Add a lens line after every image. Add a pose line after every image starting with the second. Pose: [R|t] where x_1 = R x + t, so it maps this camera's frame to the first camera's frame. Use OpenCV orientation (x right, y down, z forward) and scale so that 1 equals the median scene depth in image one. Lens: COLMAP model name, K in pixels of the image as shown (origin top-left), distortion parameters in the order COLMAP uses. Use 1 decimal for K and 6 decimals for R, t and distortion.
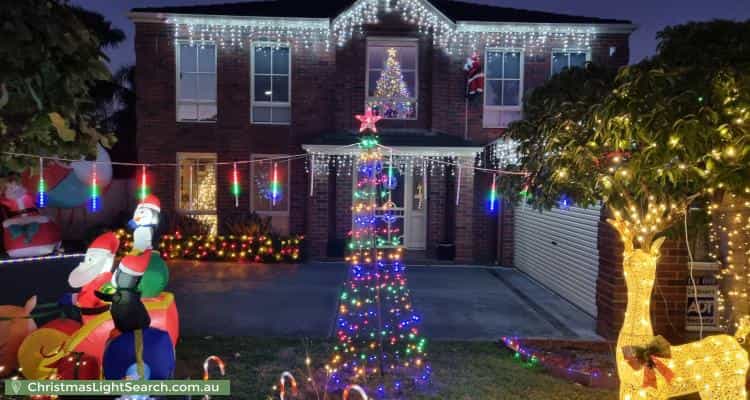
lens RADIAL K [[562.9, 0, 377.5], [0, 562.9, 201.2], [0, 0, 1]] dist [0.010431, 0.001251]
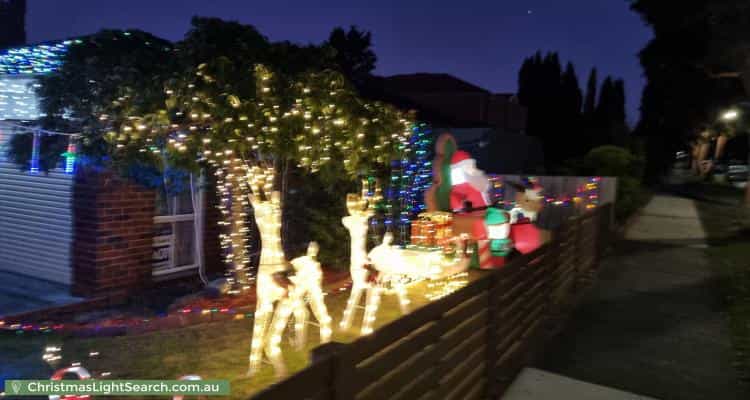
lens RADIAL K [[556.1, 0, 366.4], [0, 556.1, 203.8], [0, 0, 1]] dist [0.059440, -0.000336]
pose [[0.497771, -0.061989, 0.865091, -0.118172], [-0.004007, 0.997267, 0.073766, -0.001709], [-0.867299, -0.040185, 0.496162, 0.033373]]
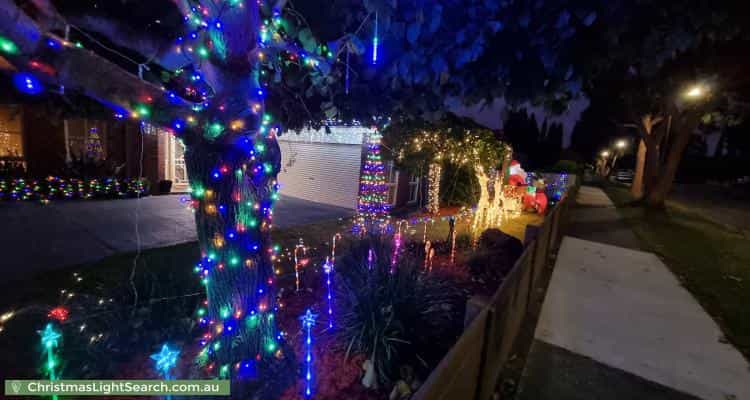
lens RADIAL K [[305.7, 0, 373.3], [0, 305.7, 201.7], [0, 0, 1]] dist [-0.000559, -0.000537]
pose [[0.579838, -0.083092, 0.810483, -0.393728], [-0.034213, 0.991425, 0.126119, 0.003668], [-0.814013, -0.100858, 0.572023, 0.082824]]
